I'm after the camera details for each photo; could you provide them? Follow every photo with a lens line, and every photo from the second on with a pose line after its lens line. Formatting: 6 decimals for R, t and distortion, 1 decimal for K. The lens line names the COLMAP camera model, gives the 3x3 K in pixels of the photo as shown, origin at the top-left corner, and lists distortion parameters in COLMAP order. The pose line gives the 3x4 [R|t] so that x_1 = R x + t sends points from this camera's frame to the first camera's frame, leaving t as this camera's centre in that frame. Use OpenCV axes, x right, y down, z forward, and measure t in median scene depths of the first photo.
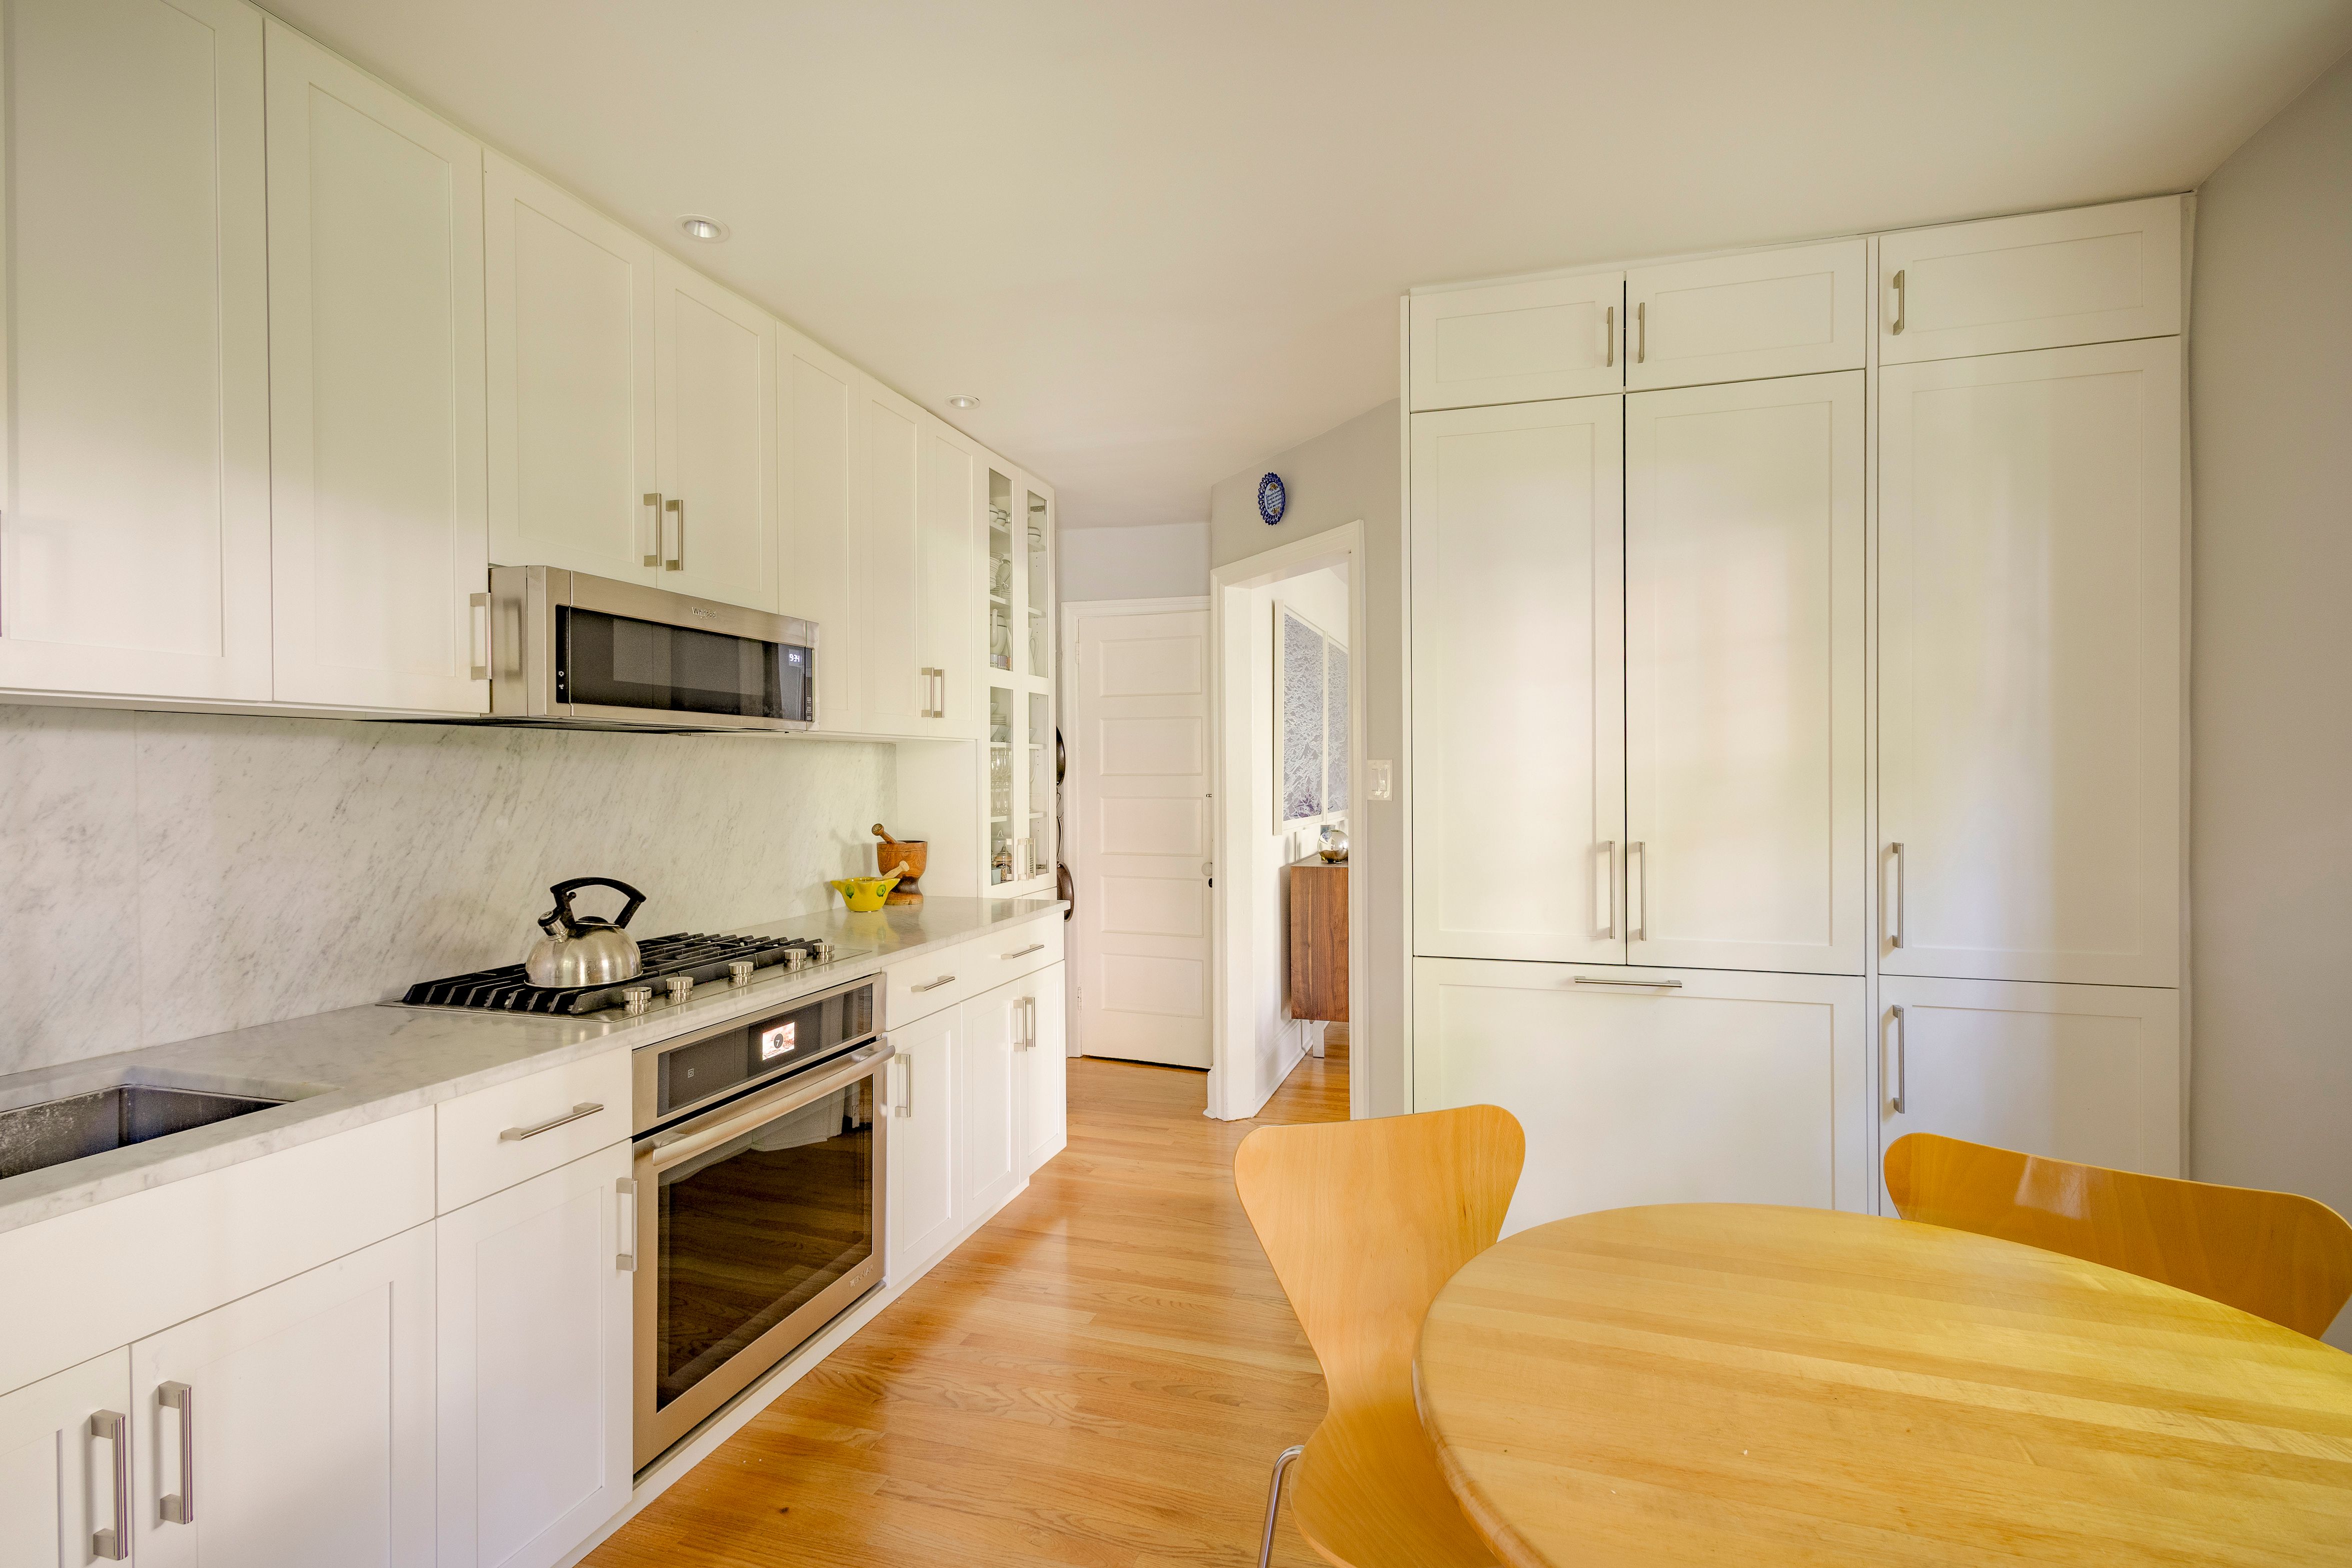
lens RADIAL K [[1073.2, 0, 1132.7], [0, 1073.2, 776.9], [0, 0, 1]] dist [-0.000105, -0.001602]
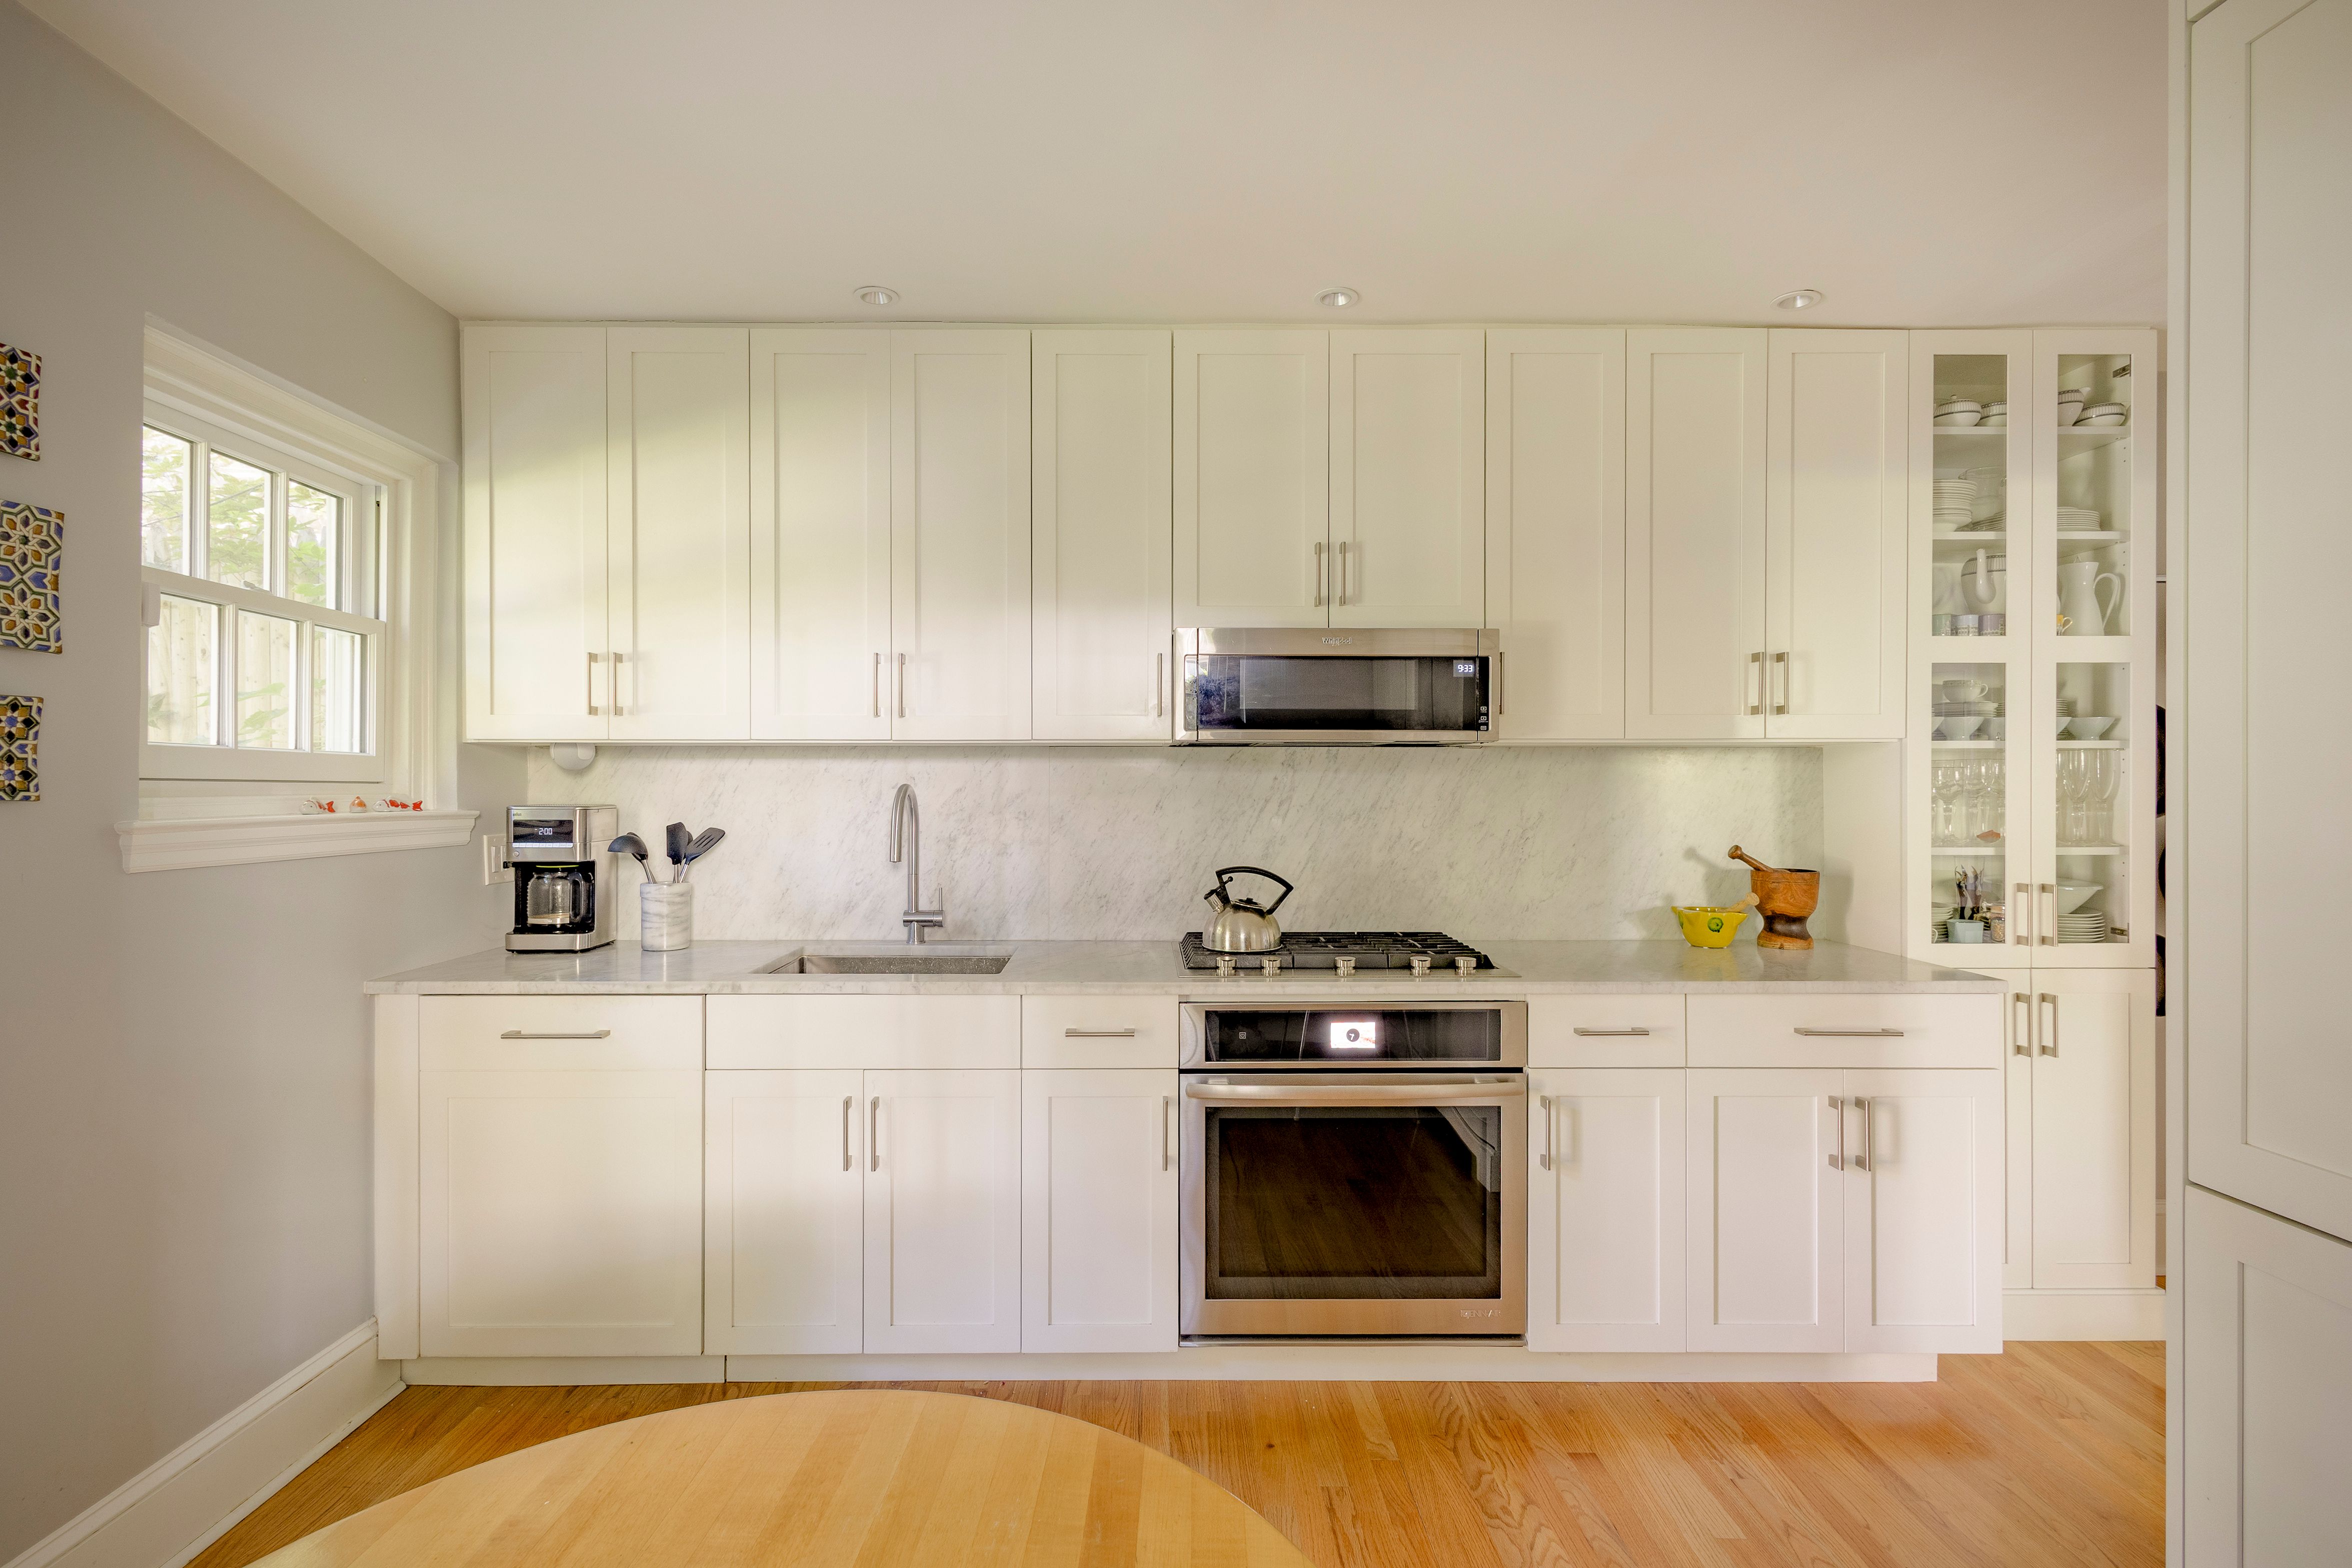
lens RADIAL K [[1083.8, 0, 1176.0], [0, 1083.8, 784.0], [0, 0, 1]] dist [0.009440, -0.000372]
pose [[0.340508, 0.005832, -0.940223, 0.689372], [-0.006412, 0.999972, 0.003880, -0.007389], [0.940220, 0.004707, 0.340536, 0.514588]]
